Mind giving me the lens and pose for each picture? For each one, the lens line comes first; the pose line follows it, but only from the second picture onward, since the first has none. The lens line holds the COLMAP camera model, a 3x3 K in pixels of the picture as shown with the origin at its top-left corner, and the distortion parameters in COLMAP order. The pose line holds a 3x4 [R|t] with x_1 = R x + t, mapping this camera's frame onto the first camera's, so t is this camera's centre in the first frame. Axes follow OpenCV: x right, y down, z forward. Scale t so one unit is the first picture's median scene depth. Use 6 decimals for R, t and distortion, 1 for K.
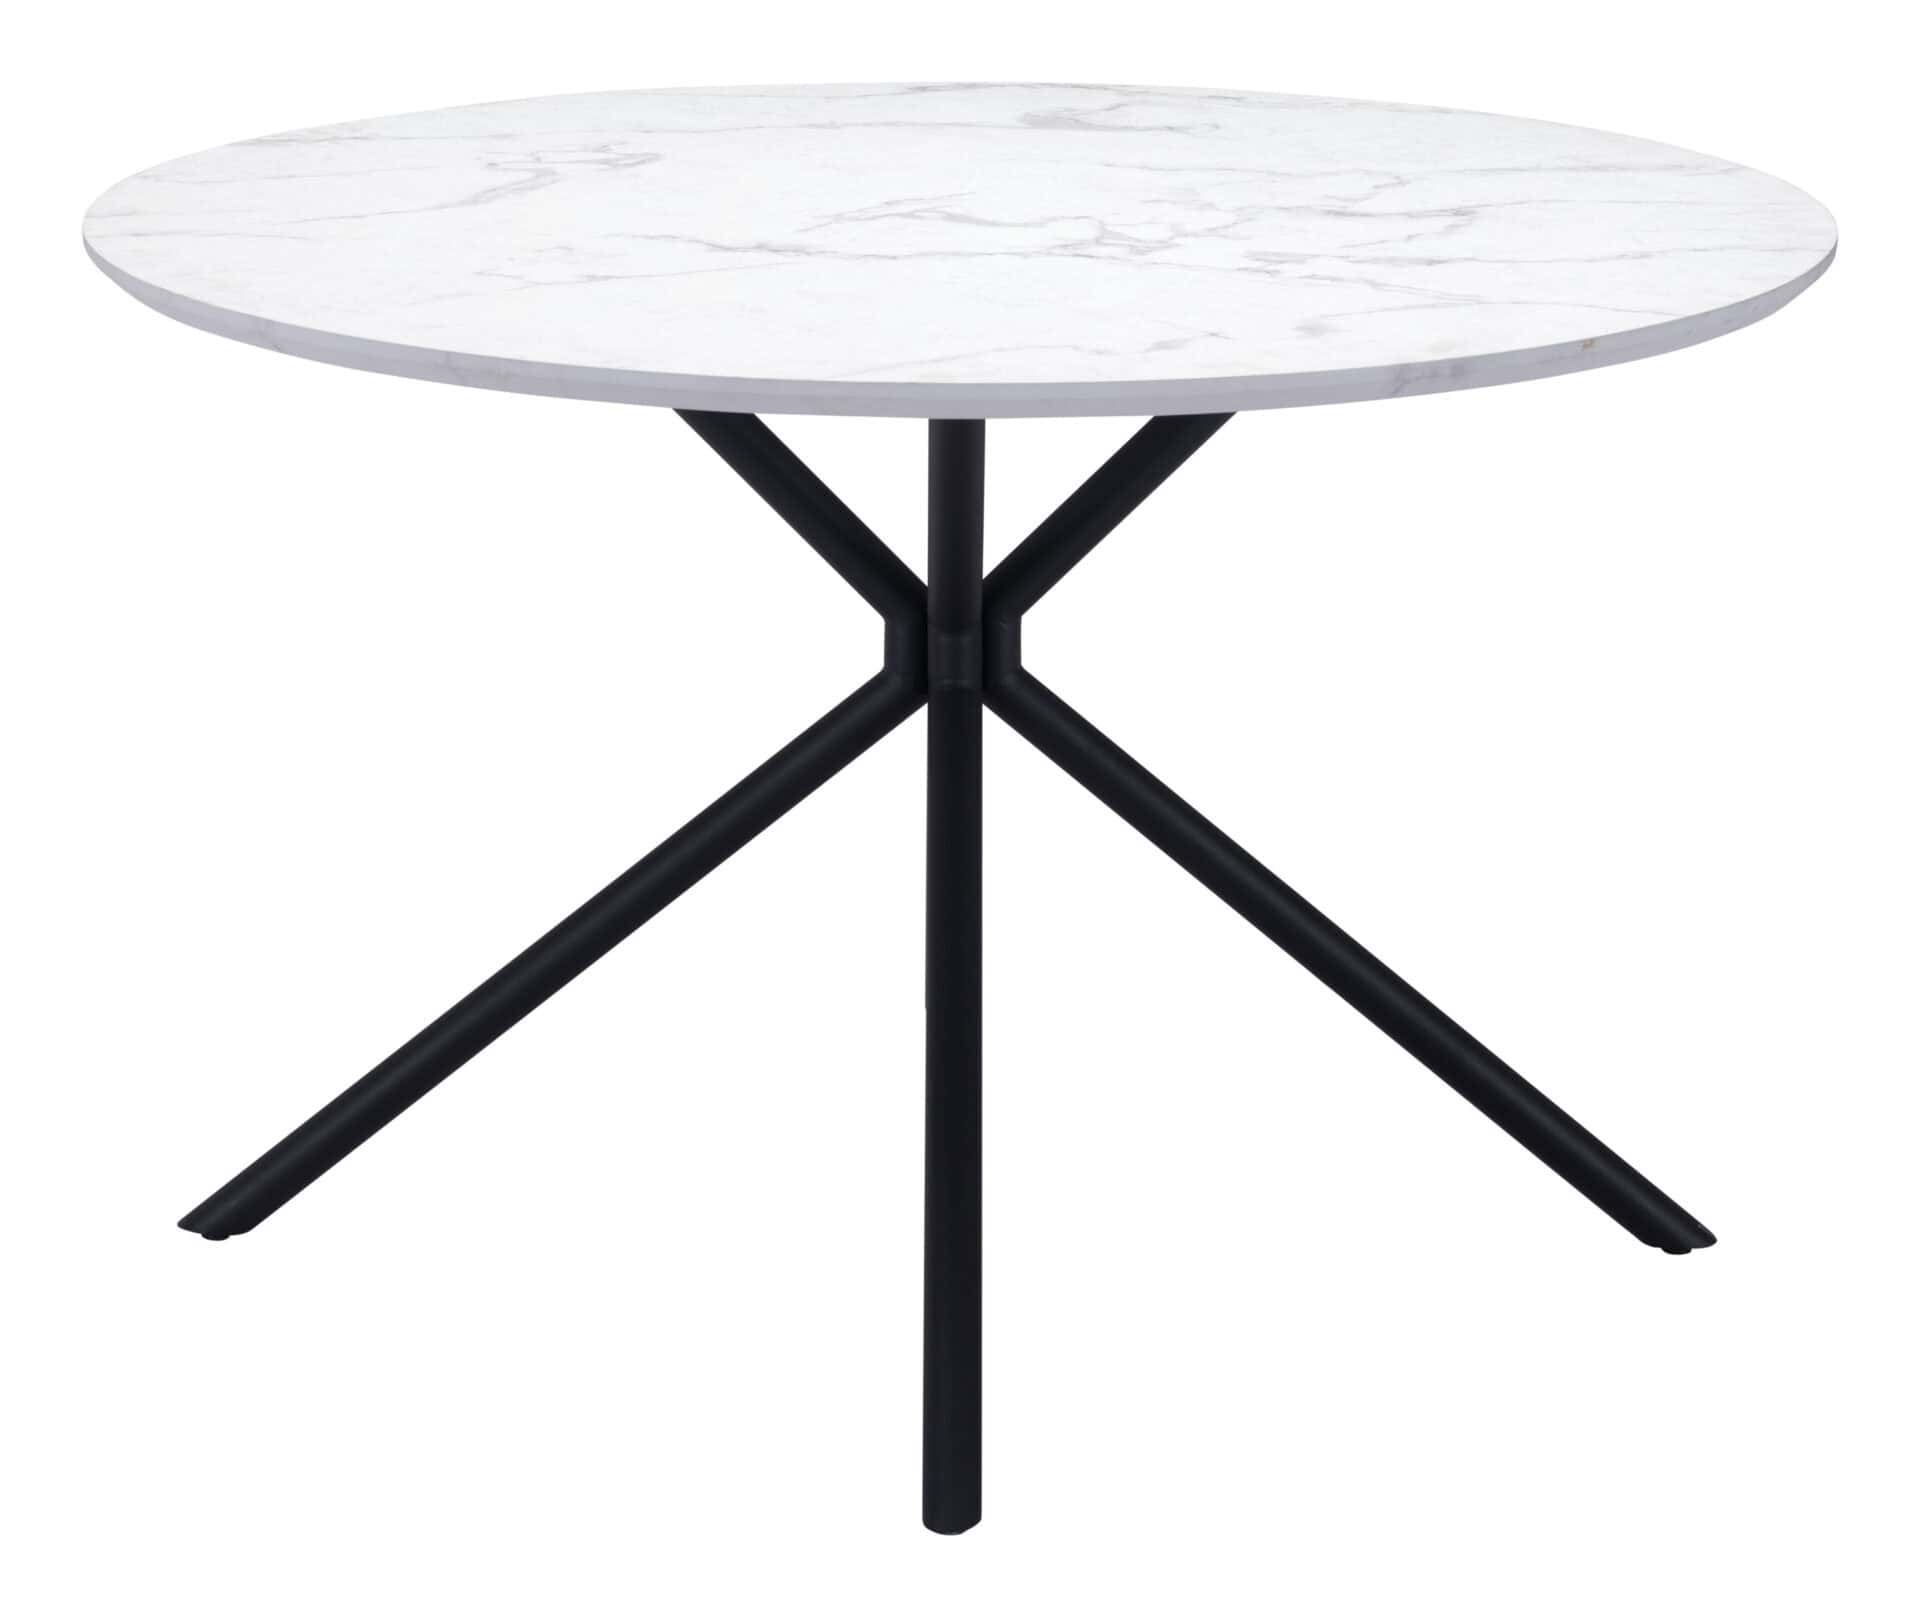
lens RADIAL K [[4672.0, 0, 960.0], [0, 4672.0, 808.5], [0, 0, 1]] dist [0.032445, 0.840510]
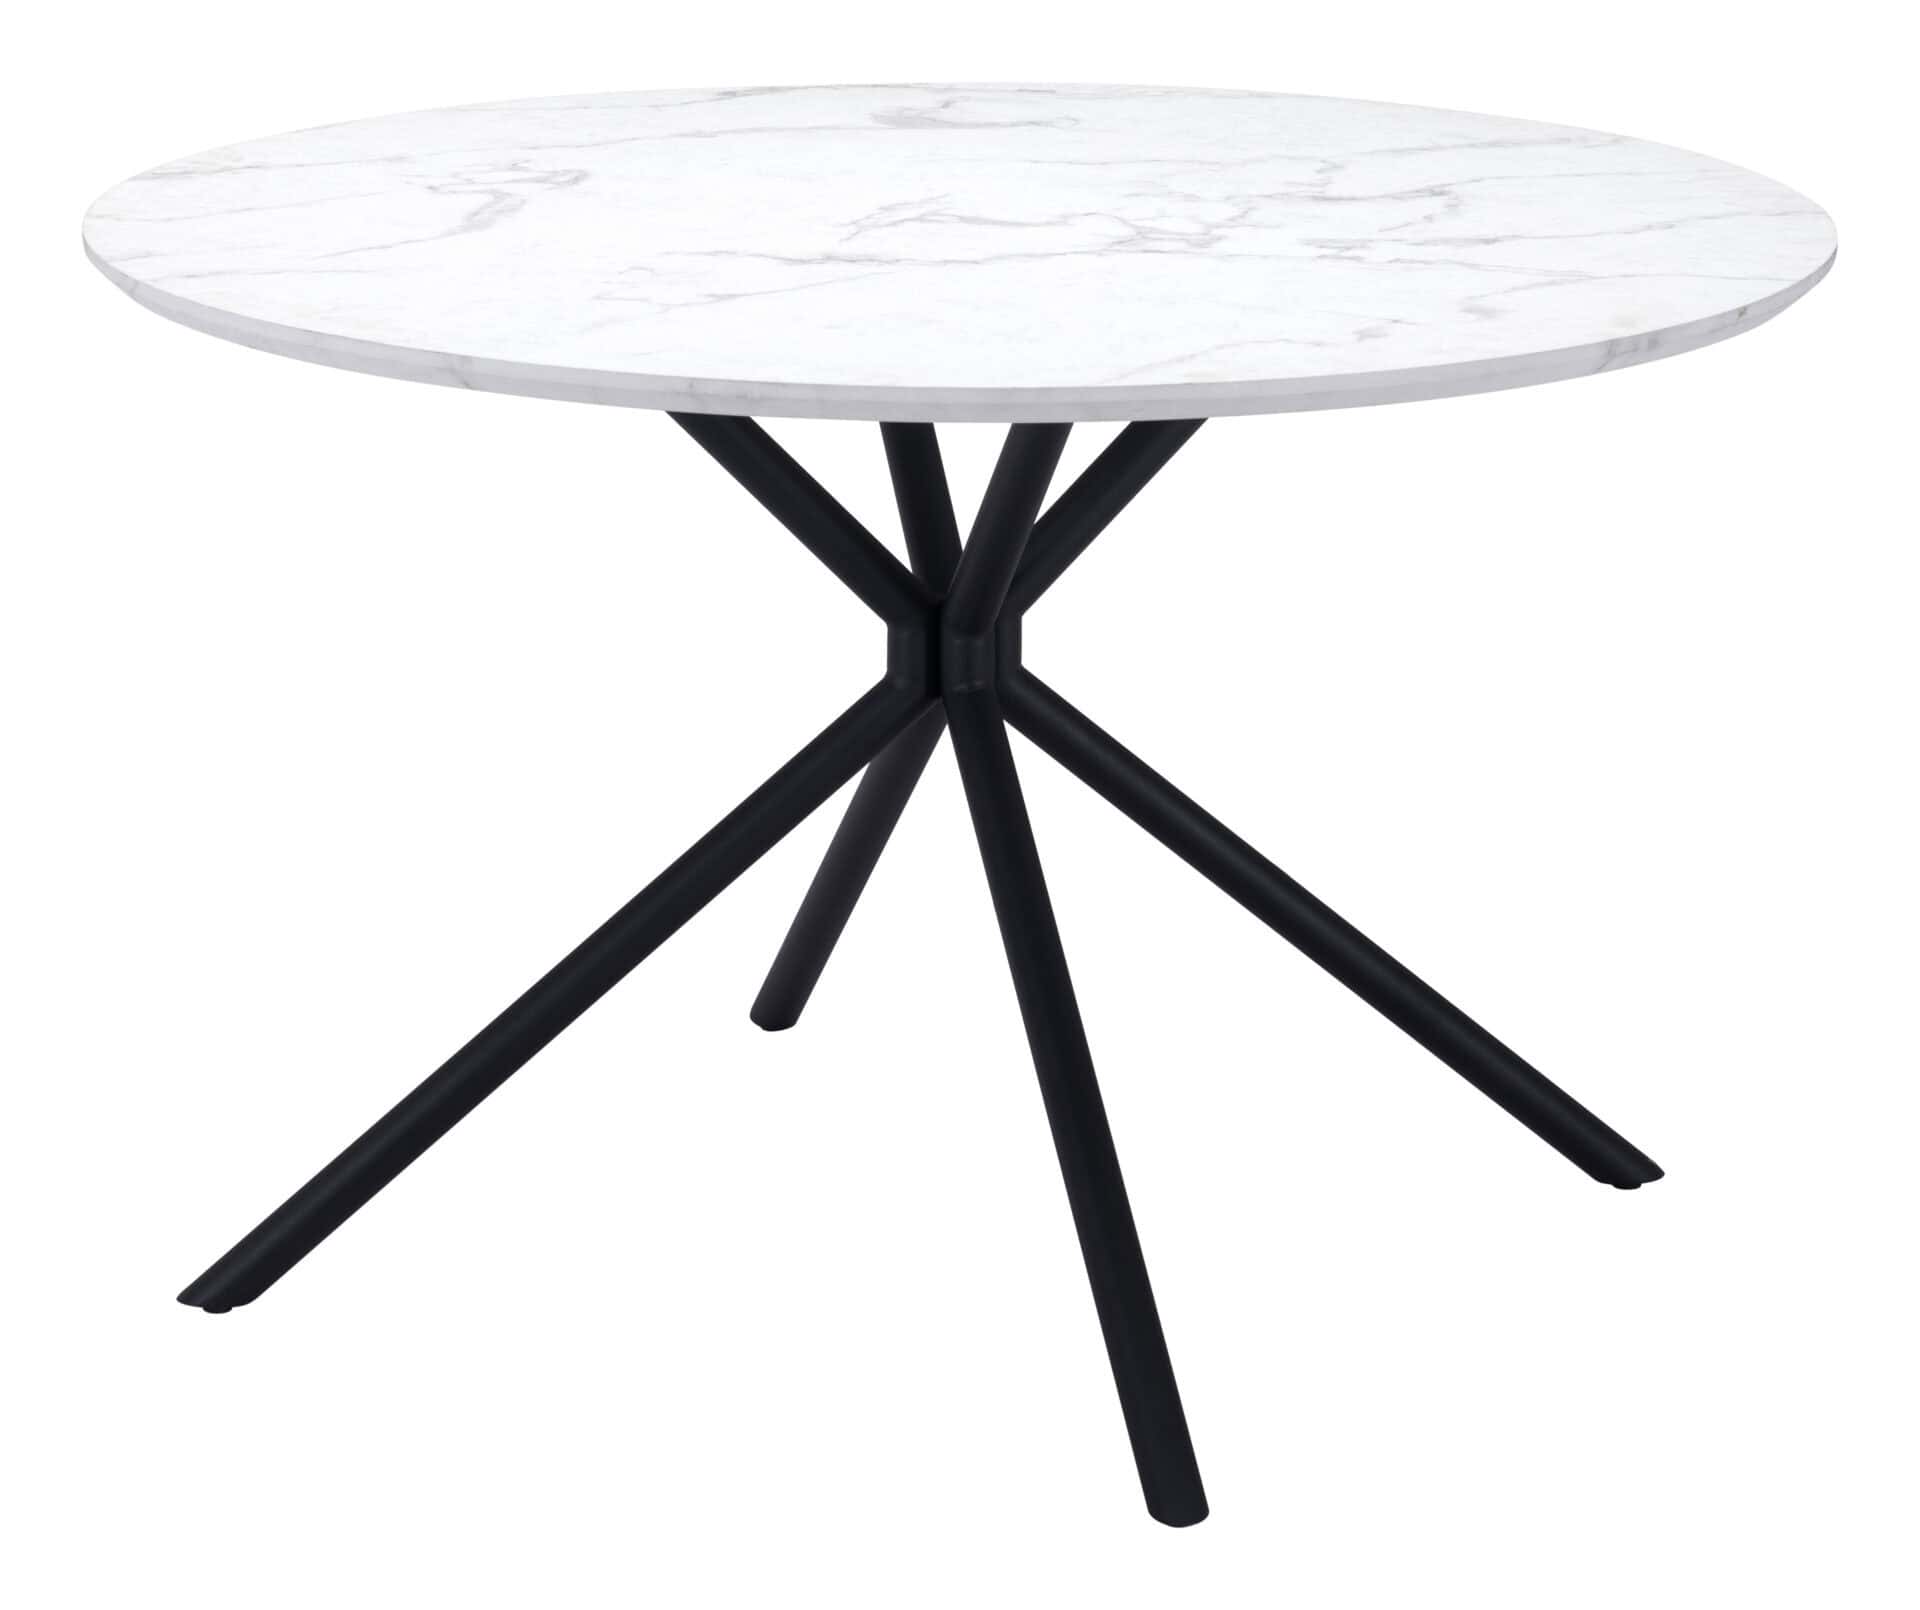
lens RADIAL K [[4672.0, 0, 960.0], [0, 4672.0, 805.0], [0, 0, 1]] dist [0.032445, 0.840510]
pose [[0.972865, -0.073351, 0.219439, -0.223882], [0.072994, 0.997285, 0.009746, -0.011083], [-0.219558, 0.006537, 0.975578, 0.024800]]
